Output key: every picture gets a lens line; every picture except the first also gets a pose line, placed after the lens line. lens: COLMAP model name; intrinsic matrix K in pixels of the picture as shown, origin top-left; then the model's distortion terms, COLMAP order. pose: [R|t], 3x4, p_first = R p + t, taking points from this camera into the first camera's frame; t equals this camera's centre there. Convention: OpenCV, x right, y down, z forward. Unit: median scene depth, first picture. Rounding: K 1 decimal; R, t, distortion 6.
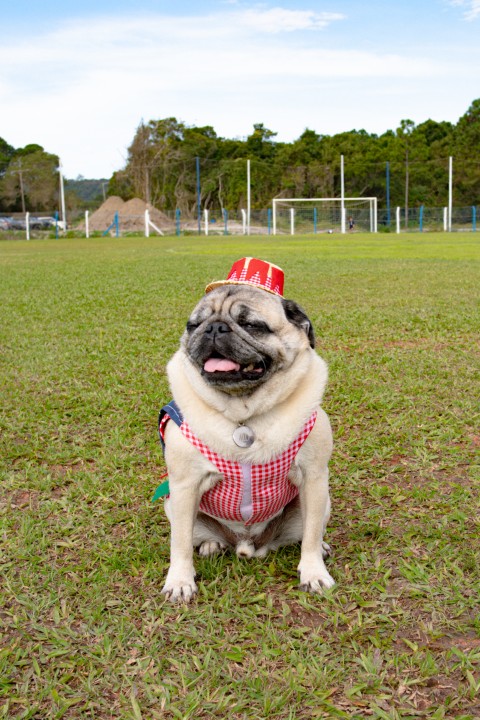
lens RADIAL K [[727.2, 0, 228.1], [0, 727.2, 336.9], [0, 0, 1]] dist [-0.086506, 0.078236]
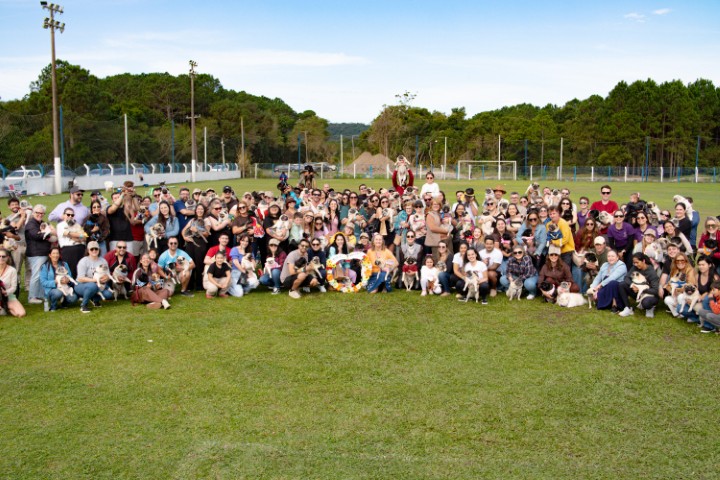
lens RADIAL K [[773.1, 0, 366.0], [0, 773.1, 241.5], [0, 0, 1]] dist [-0.125065, 0.193393]
pose [[0.994689, 0.036049, -0.096403, 0.021125], [-0.038211, 0.999056, -0.020666, 0.049335], [0.095567, 0.024240, 0.995128, -0.765369]]
